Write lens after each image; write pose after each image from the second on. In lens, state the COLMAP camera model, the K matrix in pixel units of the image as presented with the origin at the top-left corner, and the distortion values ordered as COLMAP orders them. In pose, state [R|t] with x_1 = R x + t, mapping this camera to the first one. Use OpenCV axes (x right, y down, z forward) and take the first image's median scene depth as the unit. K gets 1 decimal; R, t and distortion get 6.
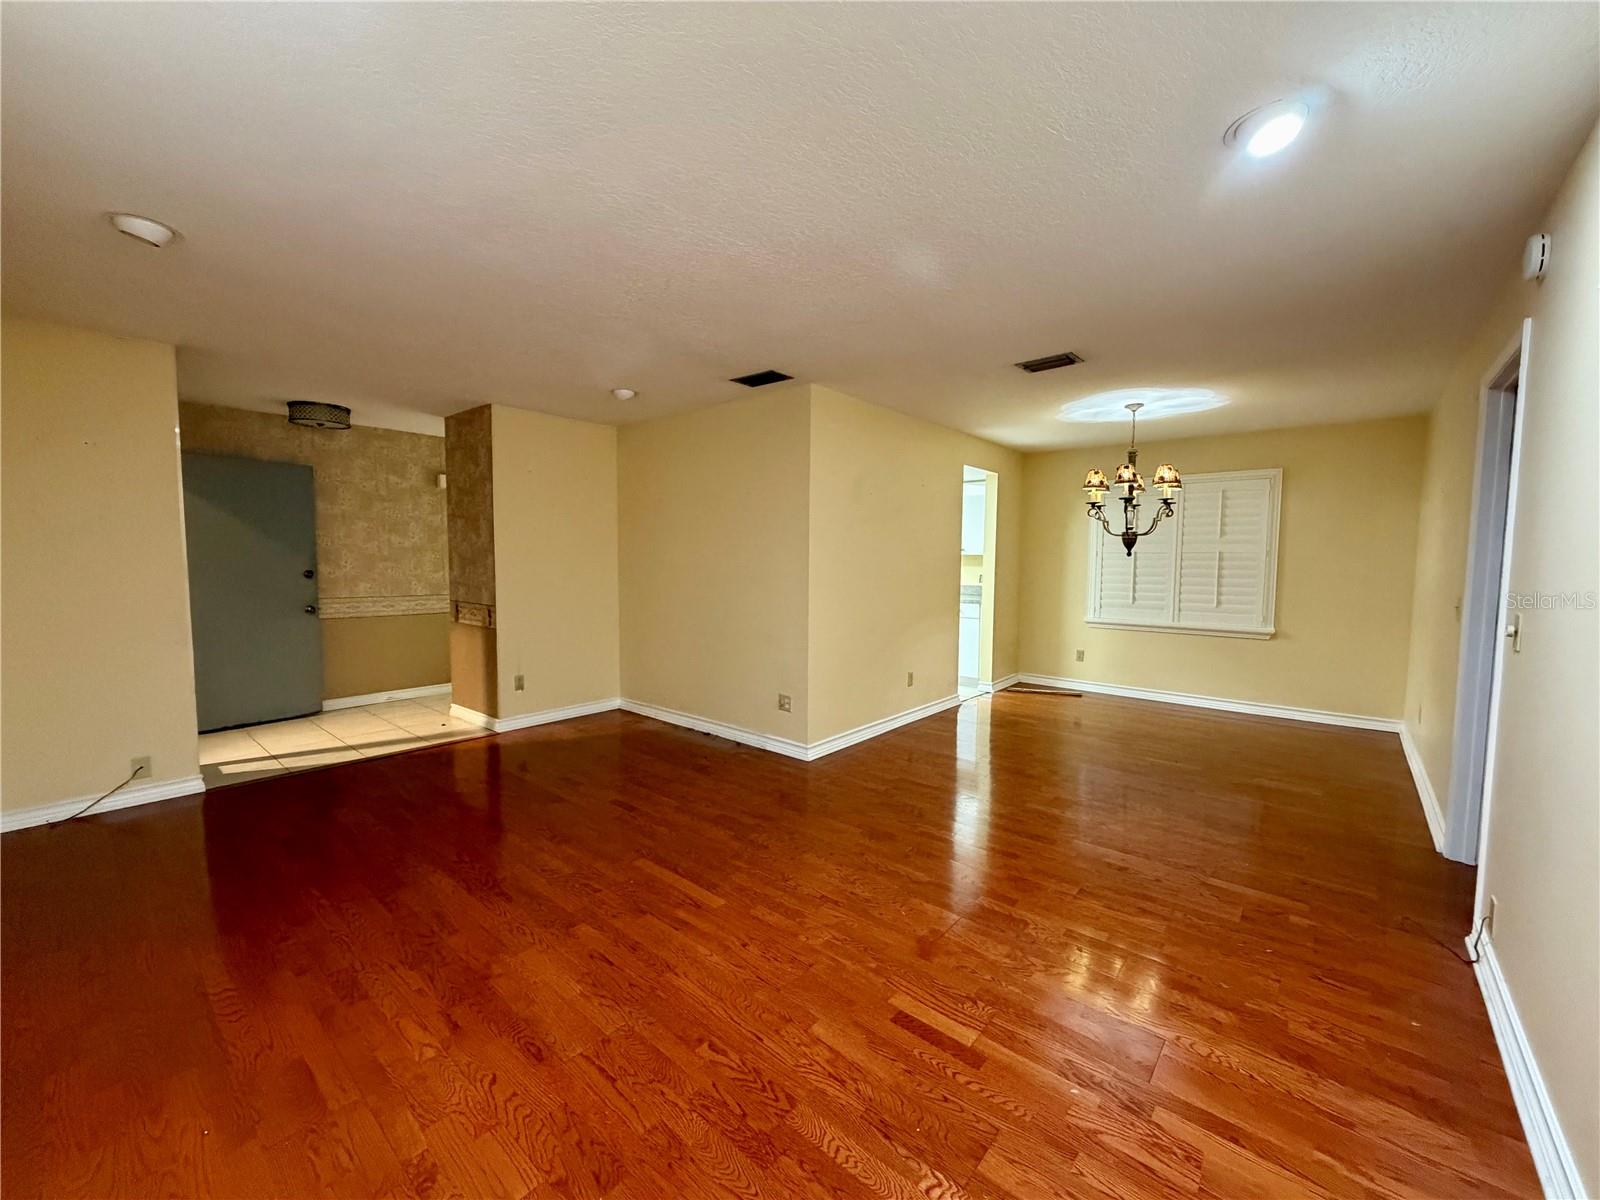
lens RADIAL K [[637.6, 0, 795.8], [0, 637.6, 608.0], [0, 0, 1]] dist [0.000646, 0.000064]
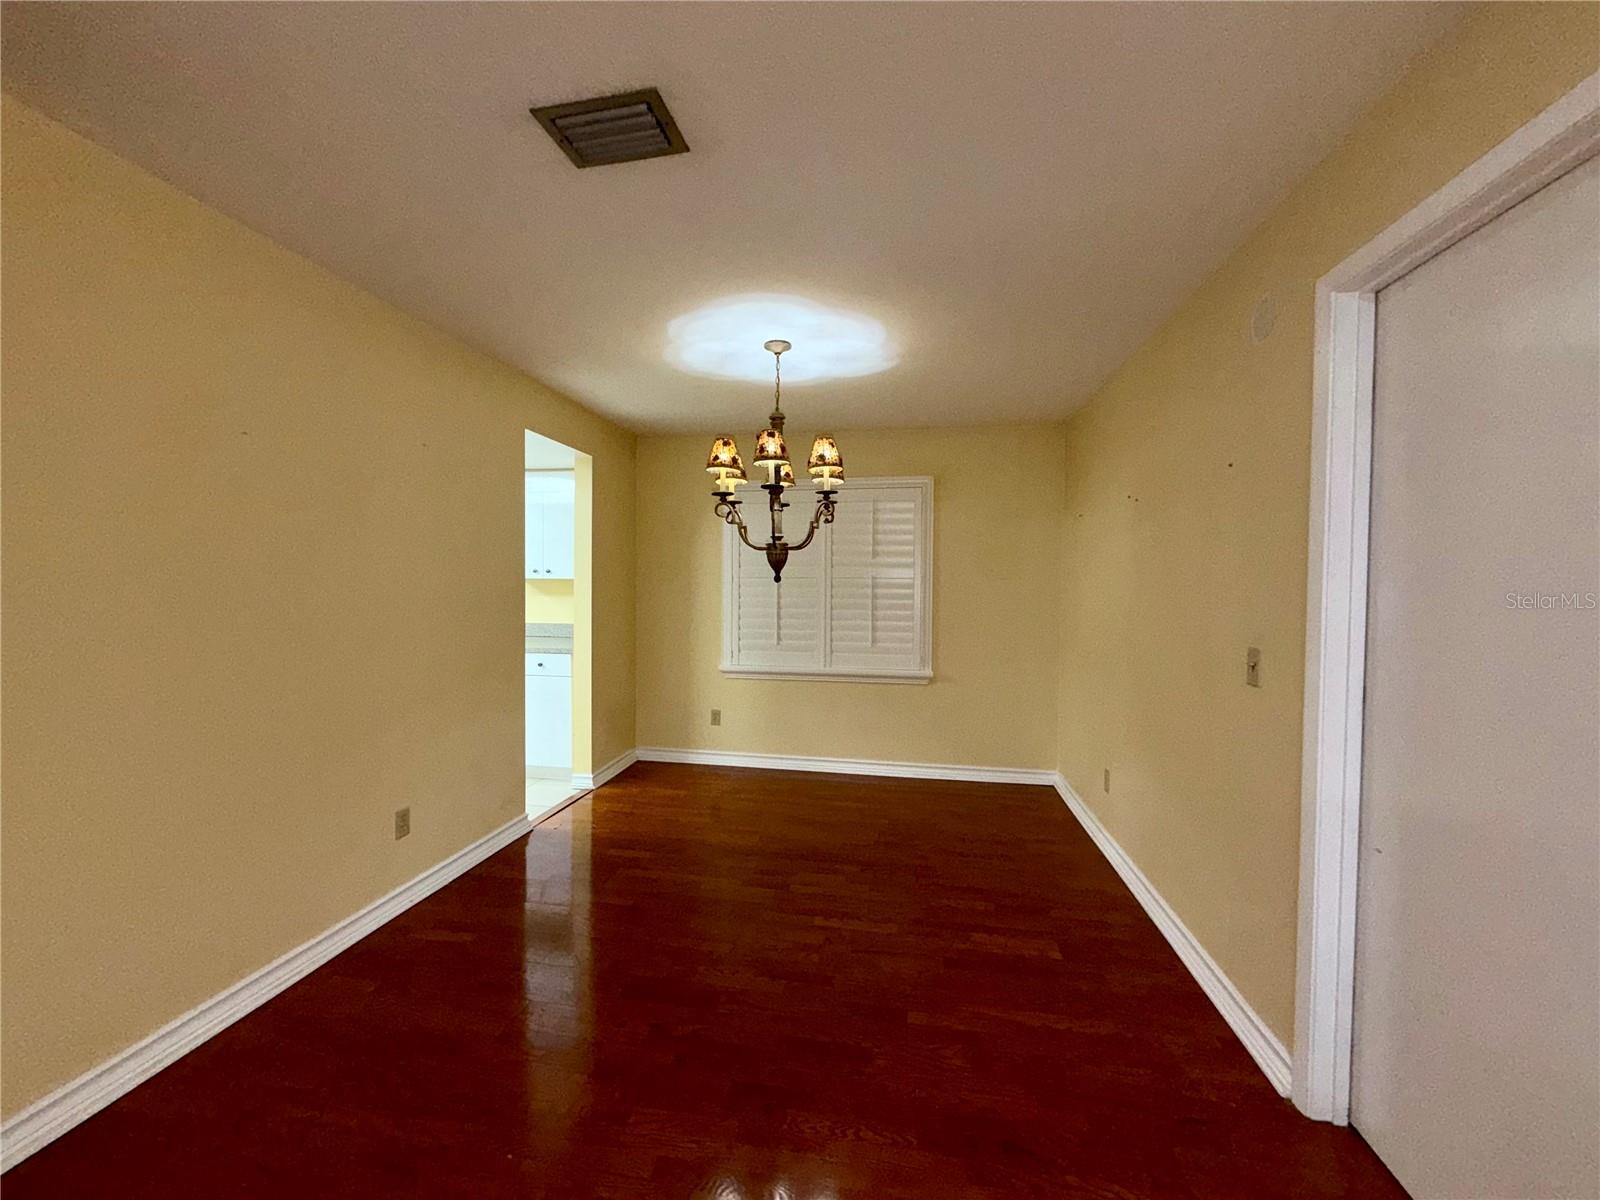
lens RADIAL K [[637.6, 0, 793.8], [0, 637.6, 598.2], [0, 0, 1]] dist [0.000646, 0.000064]
pose [[0.860894, -0.008444, 0.508714, 0.208101], [0.035308, 0.998443, -0.043179, -0.035979], [-0.507557, 0.055134, 0.859852, 0.435388]]
